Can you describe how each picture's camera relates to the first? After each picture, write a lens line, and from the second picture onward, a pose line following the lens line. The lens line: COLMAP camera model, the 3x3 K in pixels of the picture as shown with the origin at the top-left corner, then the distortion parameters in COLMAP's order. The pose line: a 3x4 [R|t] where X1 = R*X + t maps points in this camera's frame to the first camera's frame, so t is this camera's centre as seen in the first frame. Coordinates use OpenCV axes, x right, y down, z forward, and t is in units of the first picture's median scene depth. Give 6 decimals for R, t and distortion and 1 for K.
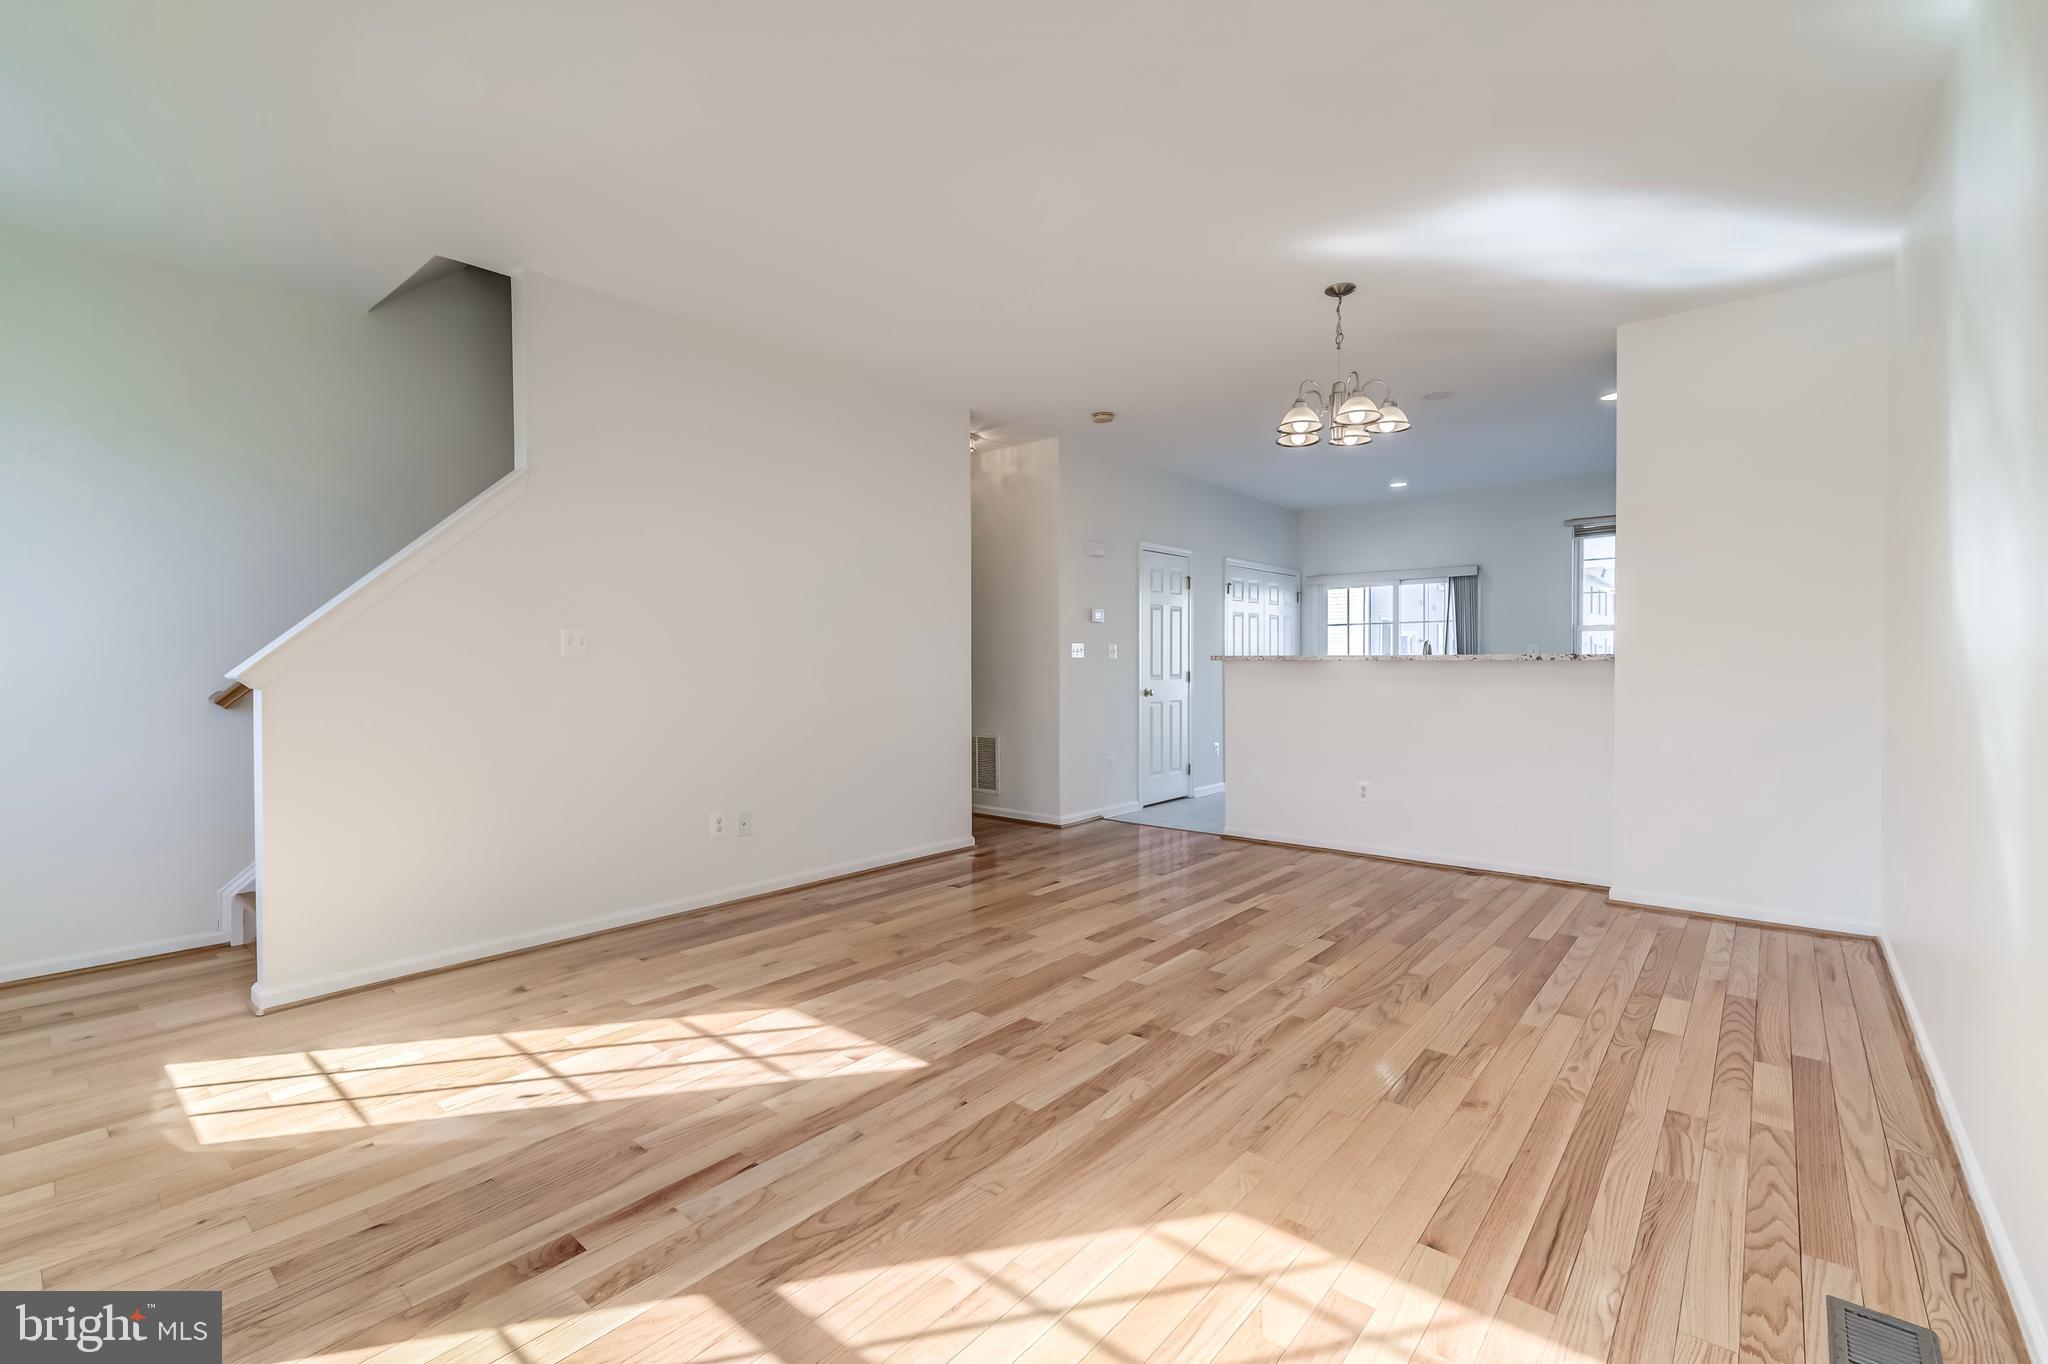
lens RADIAL K [[887.4, 0, 1027.4], [0, 887.4, 679.8], [0, 0, 1]] dist [0.009461, -0.000706]
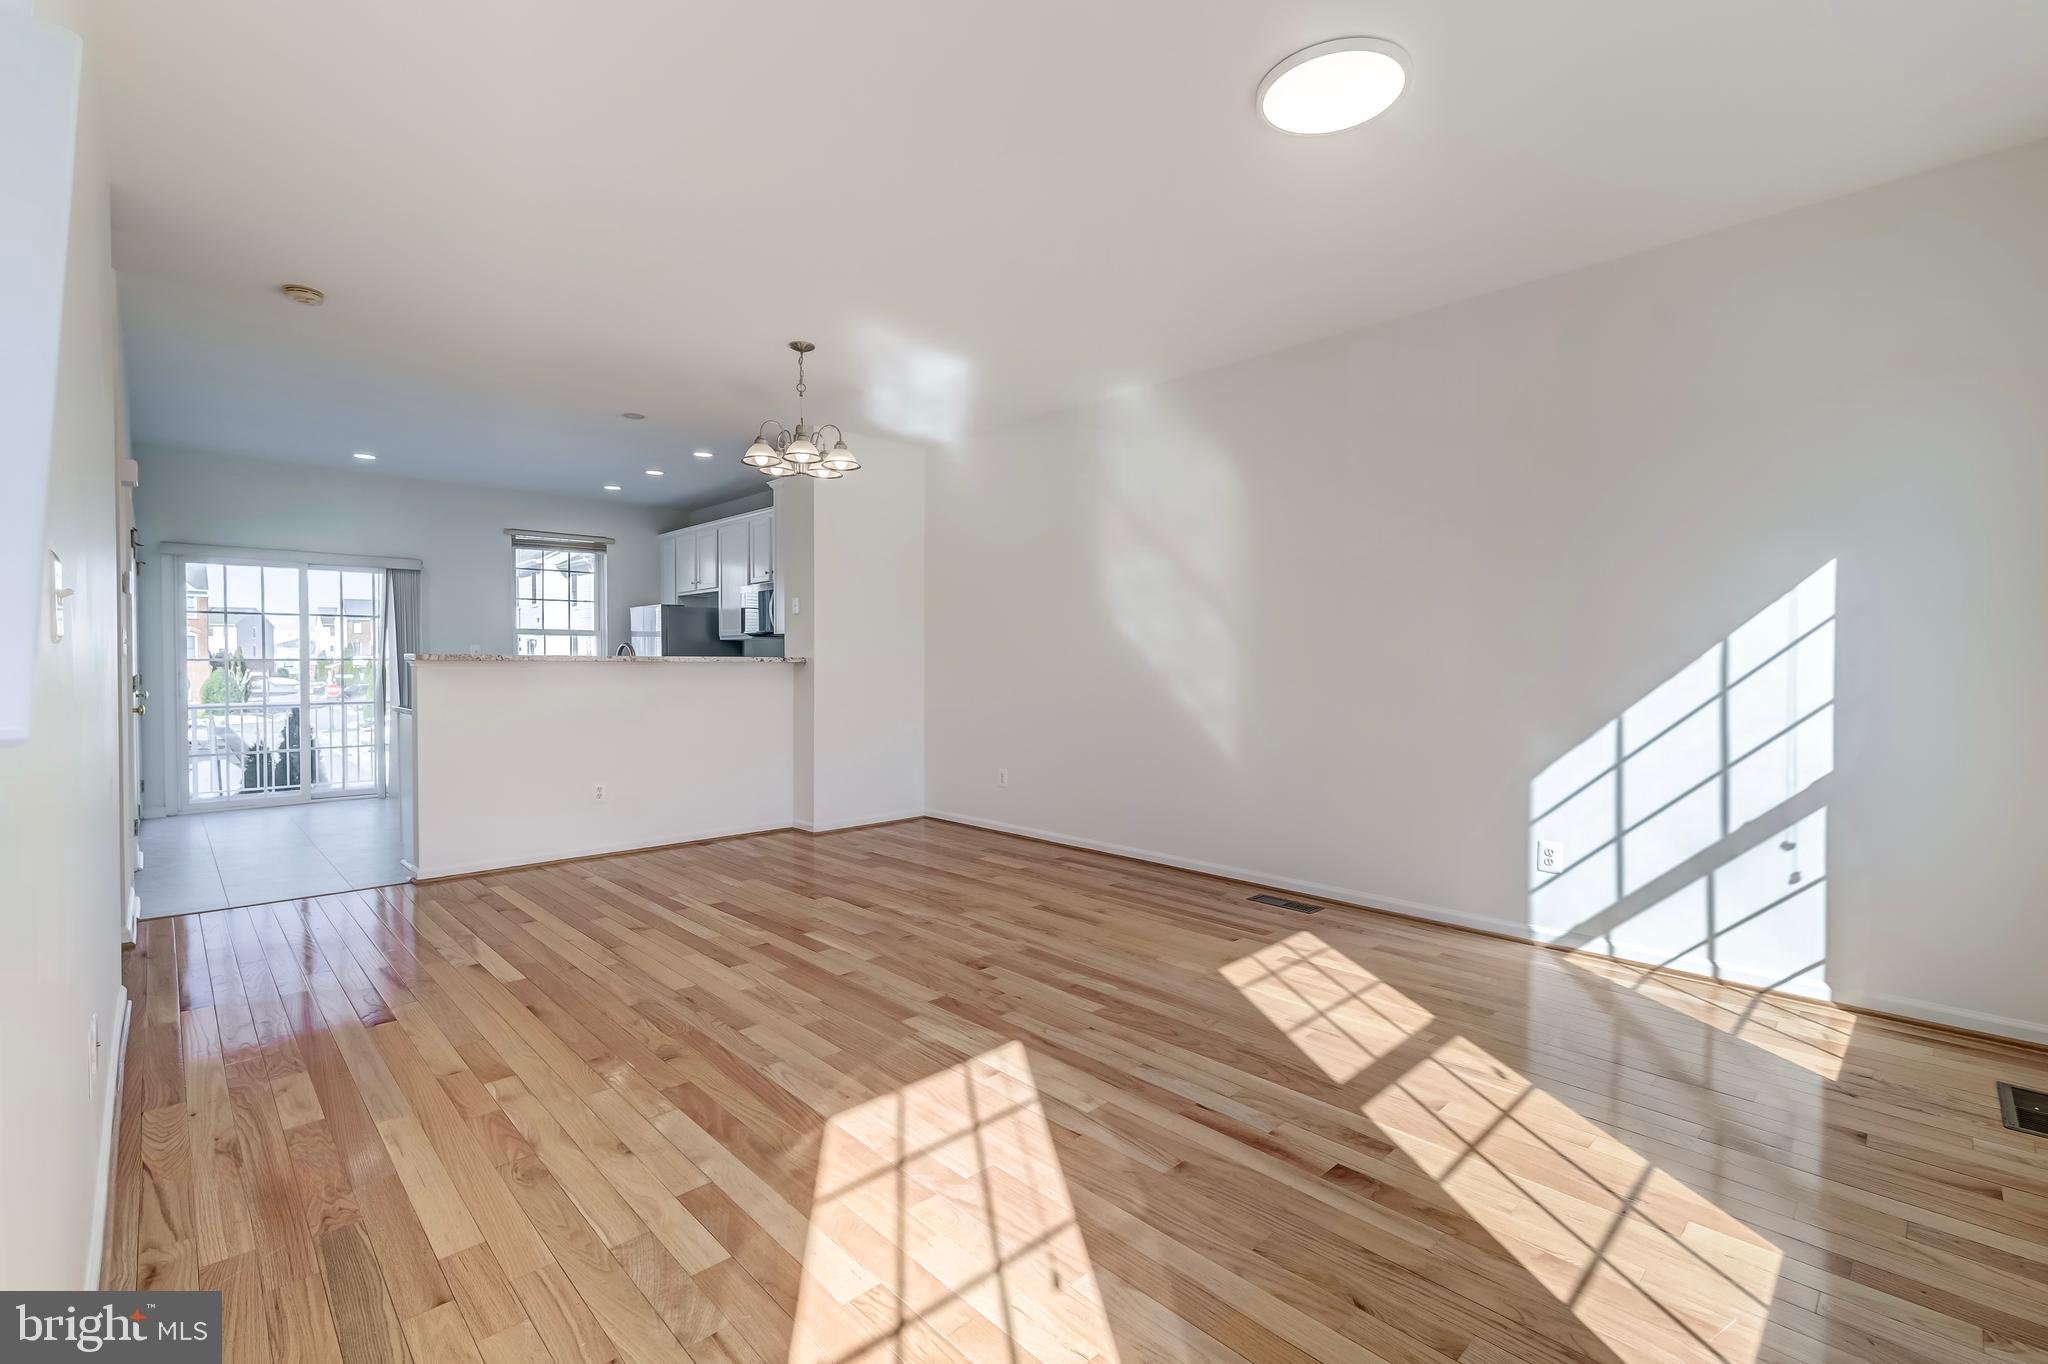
lens RADIAL K [[887.4, 0, 1014.7], [0, 887.4, 673.5], [0, 0, 1]] dist [0.009461, -0.000706]
pose [[0.109598, -0.008337, 0.993941, -1.065048], [0.016546, 0.999842, 0.006562, -0.012174], [-0.993838, 0.015726, 0.109719, 0.804933]]
